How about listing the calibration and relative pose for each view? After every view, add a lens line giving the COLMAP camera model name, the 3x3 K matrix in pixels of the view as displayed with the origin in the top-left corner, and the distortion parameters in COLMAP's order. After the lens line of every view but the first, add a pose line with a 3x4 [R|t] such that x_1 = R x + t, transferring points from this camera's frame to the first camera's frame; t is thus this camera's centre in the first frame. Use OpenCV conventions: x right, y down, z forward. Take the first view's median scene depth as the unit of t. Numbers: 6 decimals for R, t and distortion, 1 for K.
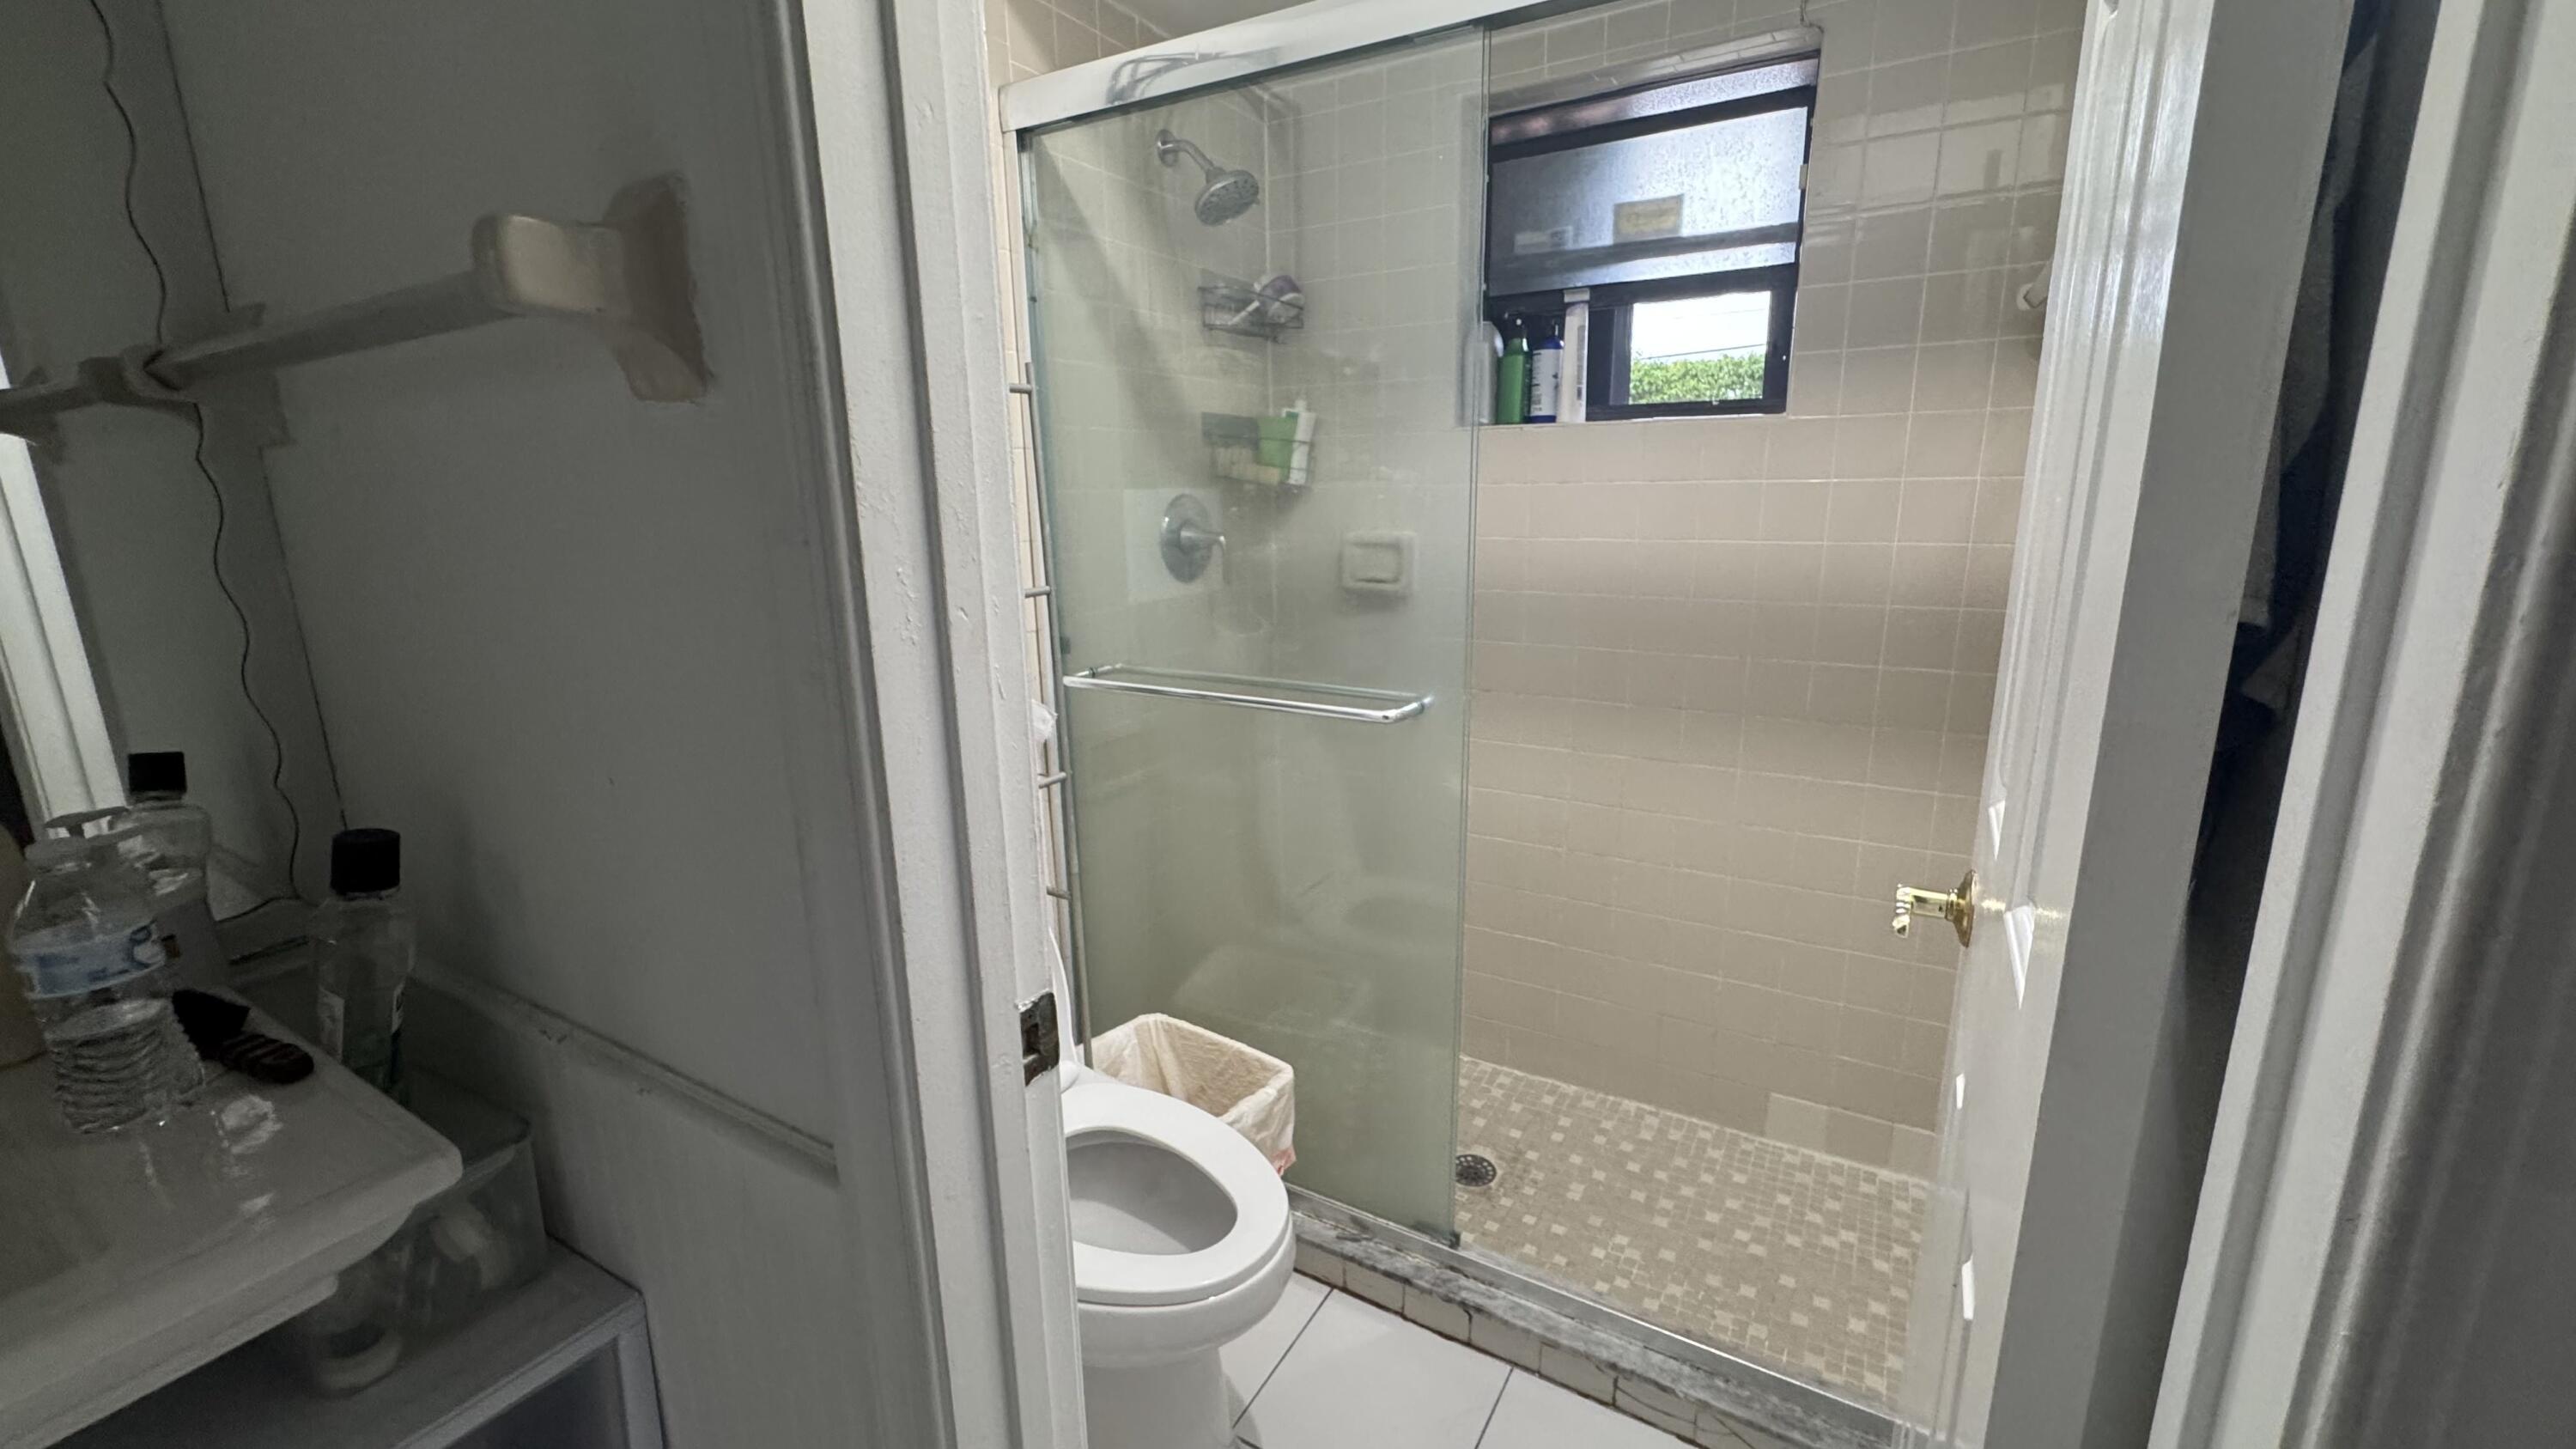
lens RADIAL K [[1031.7, 0, 1288.0], [0, 1031.7, 724.5], [0, 0, 1]] dist [-0.000078, -0.000057]
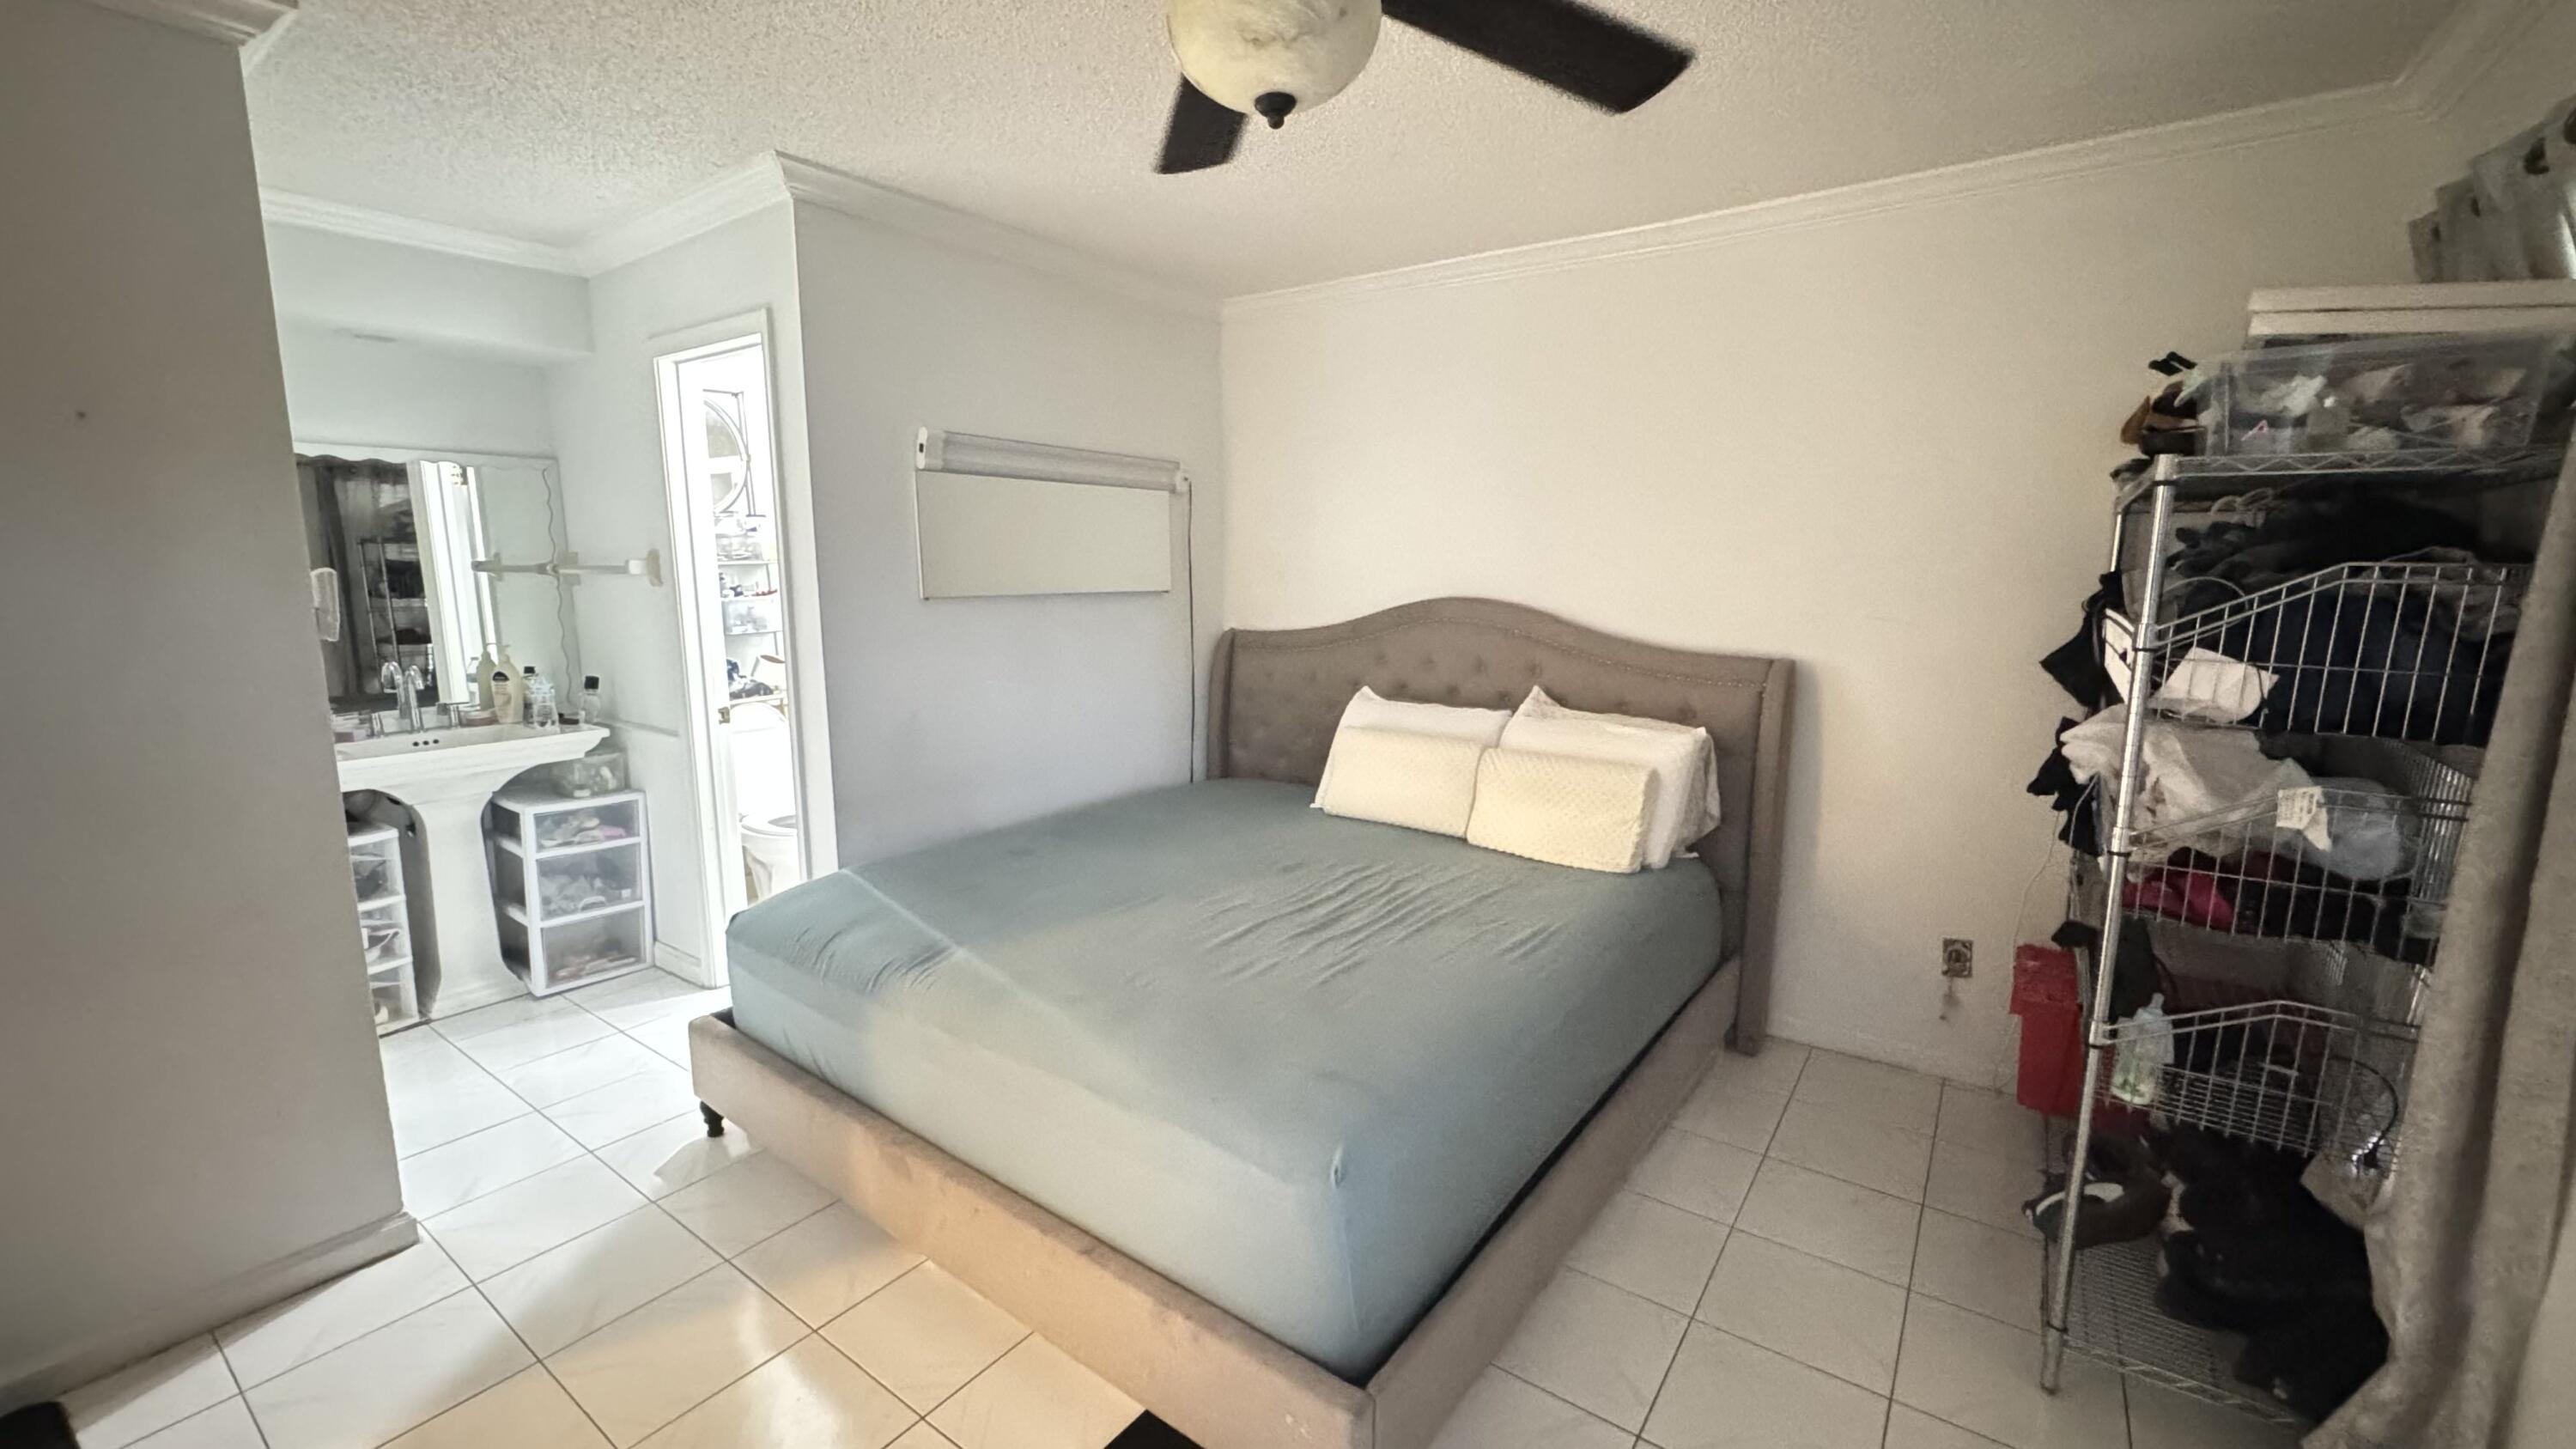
lens RADIAL K [[1031.7, 0, 1288.0], [0, 1031.7, 724.5], [0, 0, 1]] dist [-0.000078, -0.000057]
pose [[0.996197, 0.022026, -0.084303, 2.800923], [-0.027983, 0.997144, -0.070143, 0.616091], [0.082517, 0.072235, 0.993968, -3.576384]]
